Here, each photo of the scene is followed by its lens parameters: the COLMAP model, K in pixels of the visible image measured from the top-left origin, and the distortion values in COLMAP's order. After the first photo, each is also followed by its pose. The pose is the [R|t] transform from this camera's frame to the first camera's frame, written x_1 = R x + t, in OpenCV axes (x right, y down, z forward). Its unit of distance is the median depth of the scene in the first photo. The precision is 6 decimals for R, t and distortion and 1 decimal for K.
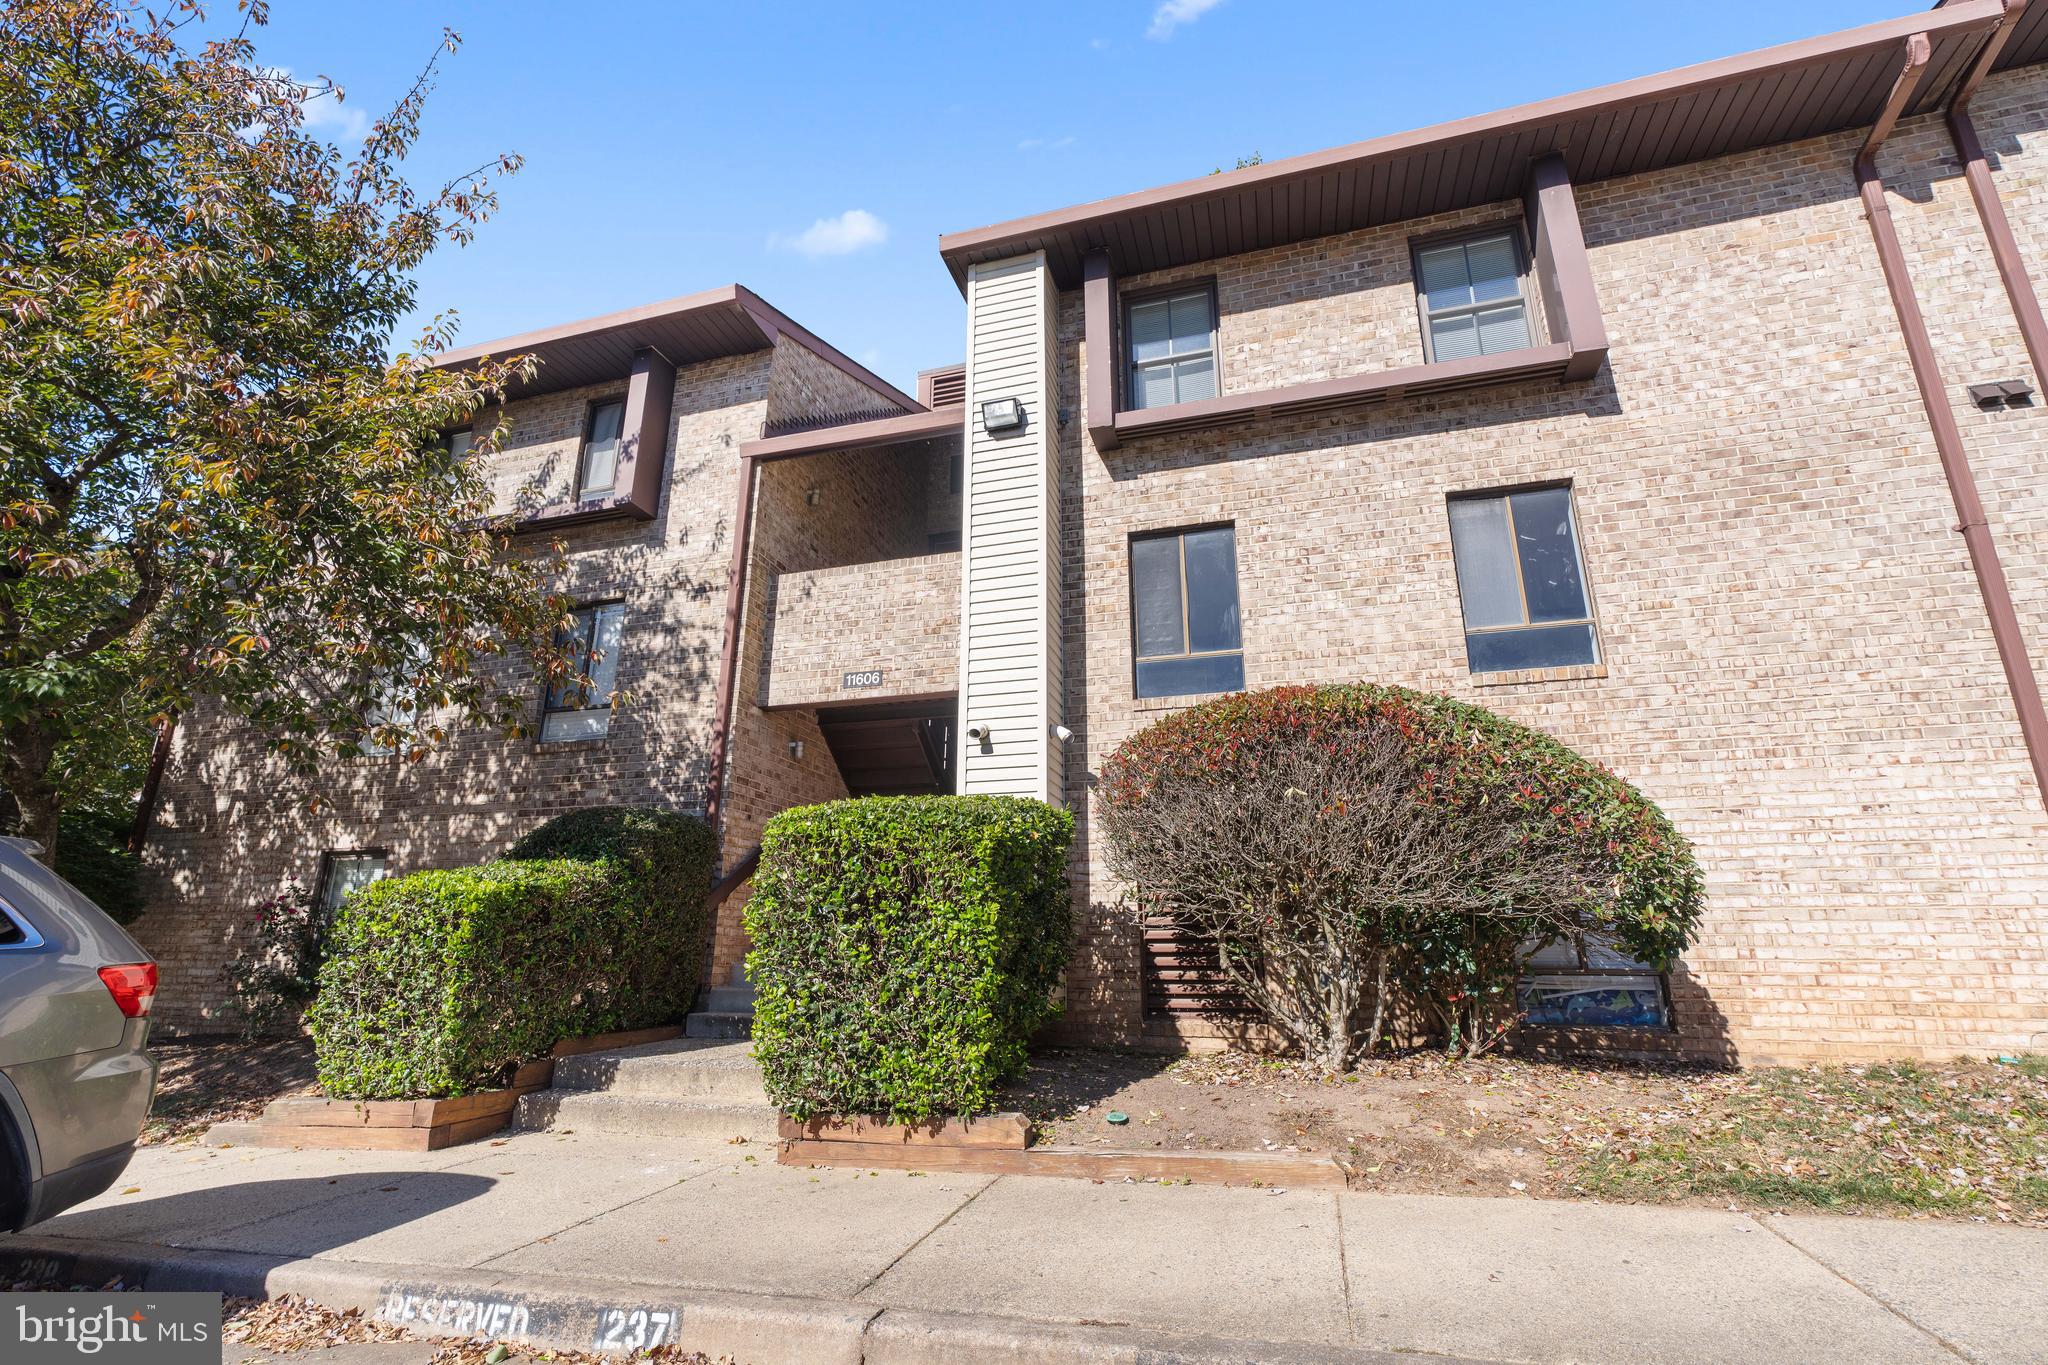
lens RADIAL K [[925.8, 0, 1024.3], [0, 925.8, 692.6], [0, 0, 1]] dist [0.003168, 0.000262]
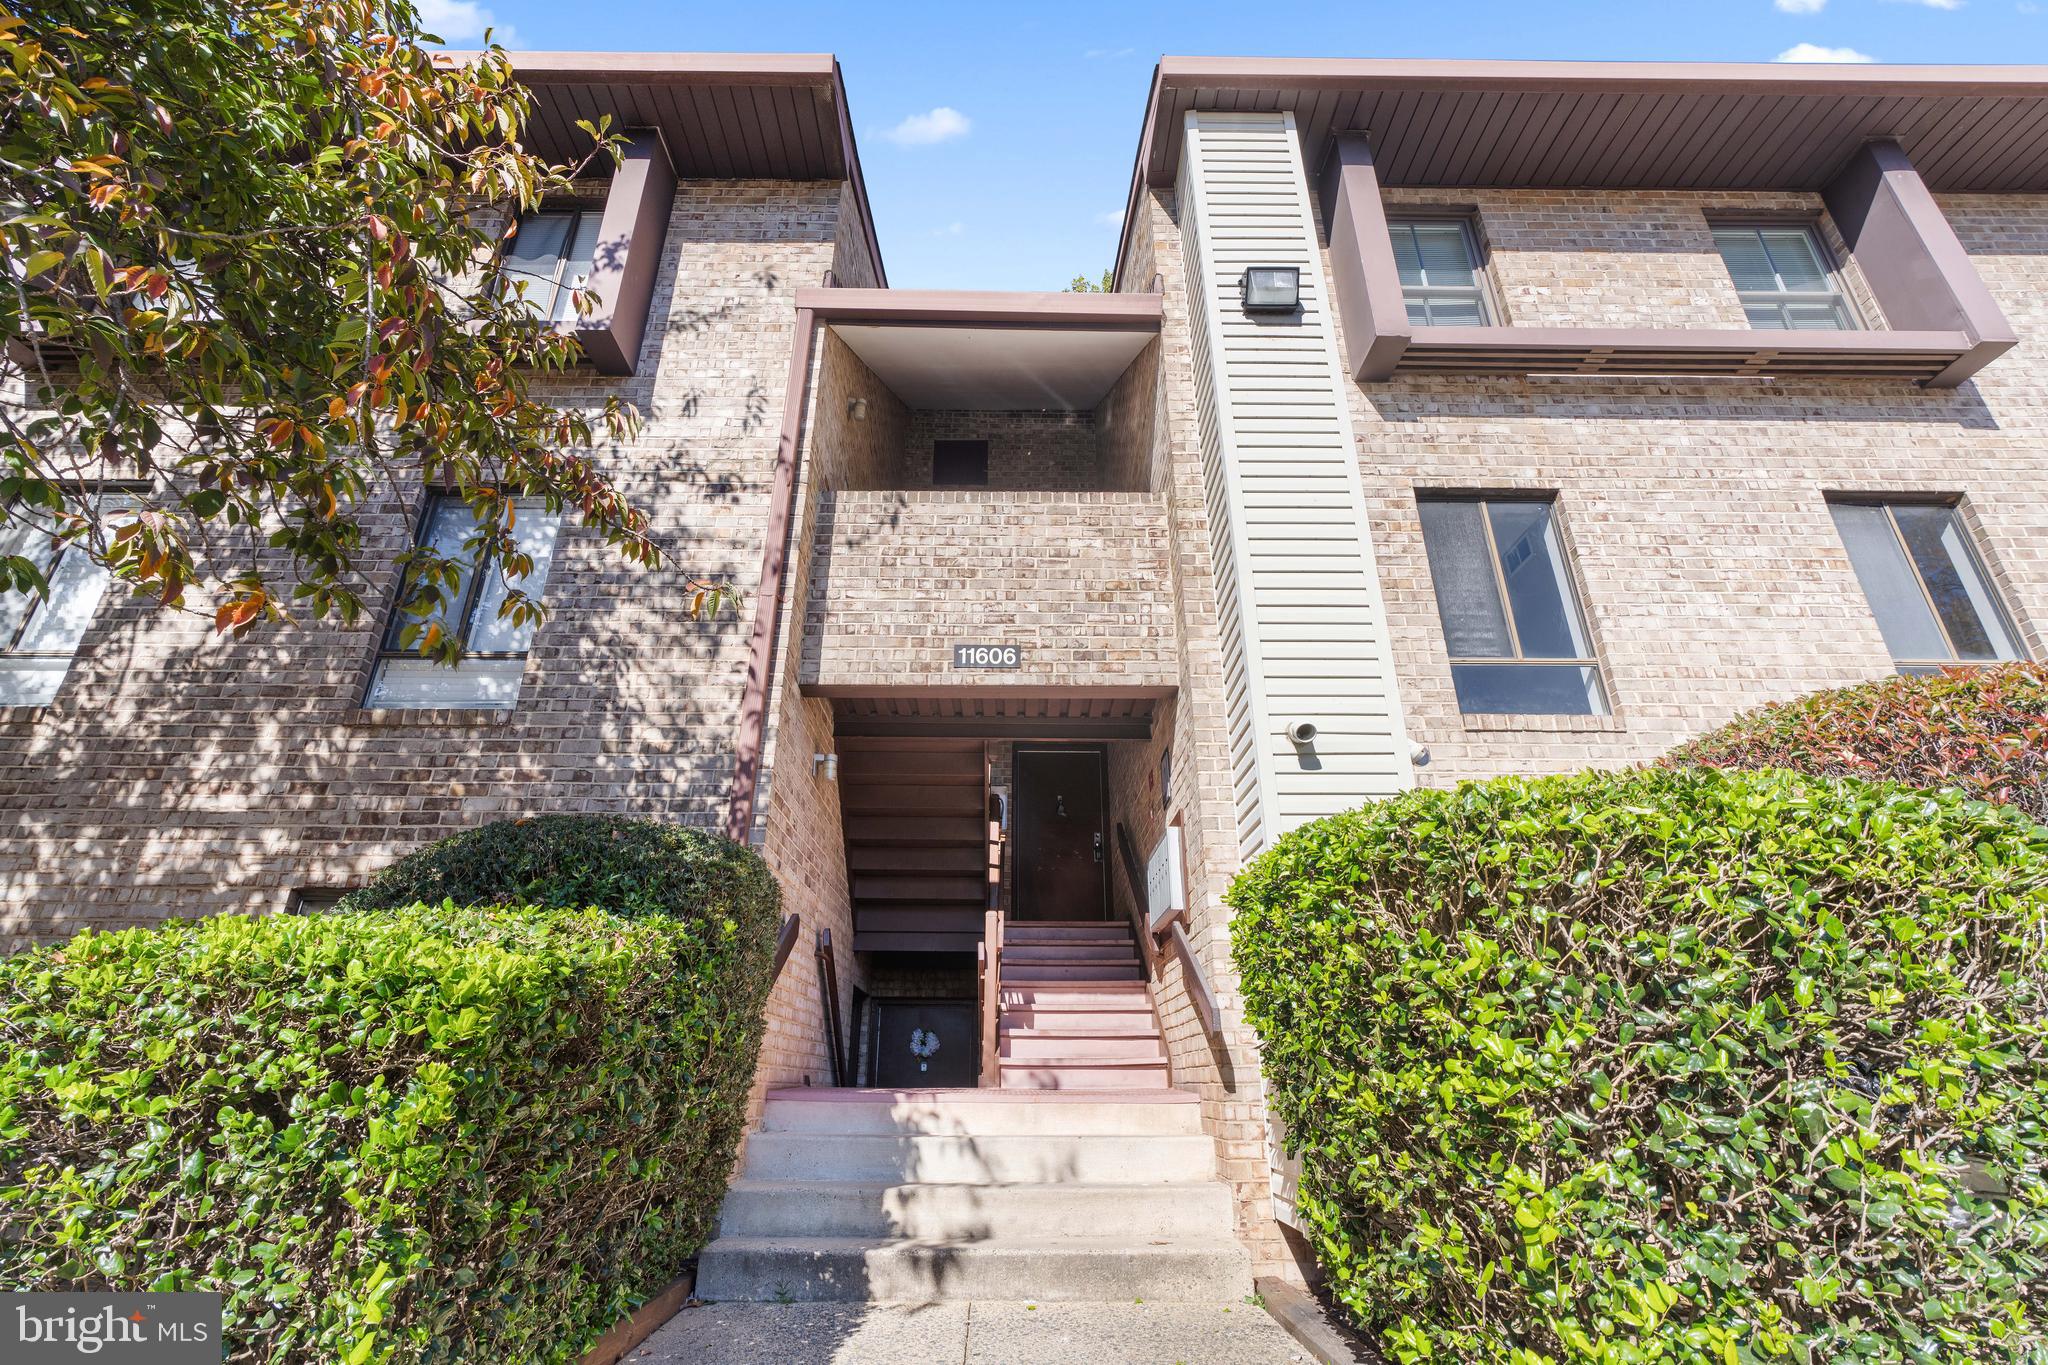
lens RADIAL K [[923.4, 0, 1019.2], [0, 923.4, 685.1], [0, 0, 1]] dist [-0.002129, 0.000646]
pose [[0.953859, 0.112477, 0.278393, -0.331895], [-0.079118, 0.988571, -0.128324, 0.086212], [-0.289645, 0.100377, 0.951856, 0.390325]]
